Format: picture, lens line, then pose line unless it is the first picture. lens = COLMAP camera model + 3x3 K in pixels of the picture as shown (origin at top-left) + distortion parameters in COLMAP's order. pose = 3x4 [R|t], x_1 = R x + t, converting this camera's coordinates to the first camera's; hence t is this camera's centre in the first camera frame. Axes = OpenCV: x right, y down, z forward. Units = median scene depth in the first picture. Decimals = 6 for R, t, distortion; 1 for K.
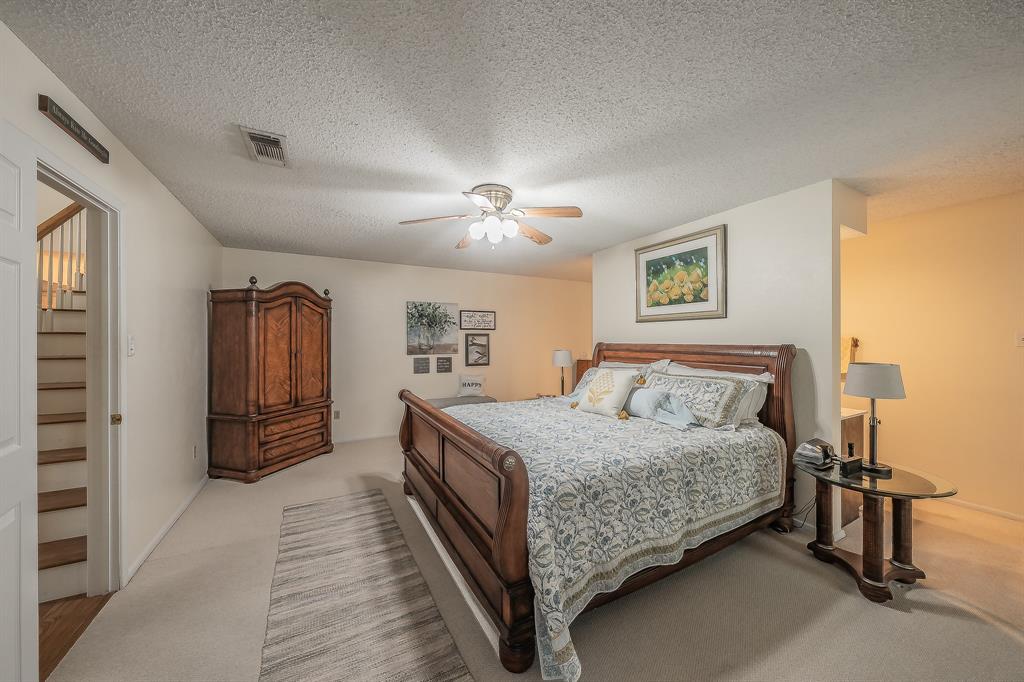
lens RADIAL K [[368.4, 0, 513.7], [0, 368.4, 340.5], [0, 0, 1]] dist [-0.003511, -0.000123]
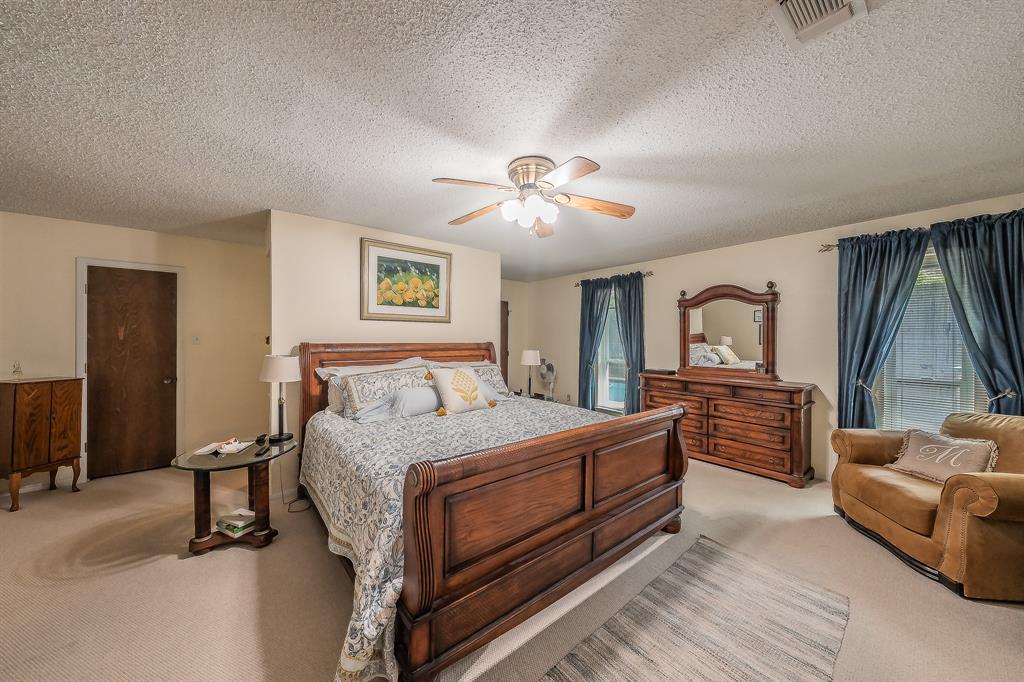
lens RADIAL K [[350.8, 0, 510.2], [0, 350.8, 337.7], [0, 0, 1]] dist [0.000074, 0.000089]
pose [[-0.185354, -0.002487, 0.982669, -0.671923], [-0.003221, 0.999993, 0.001924, -0.009151], [-0.982666, -0.002808, -0.185361, 0.940281]]
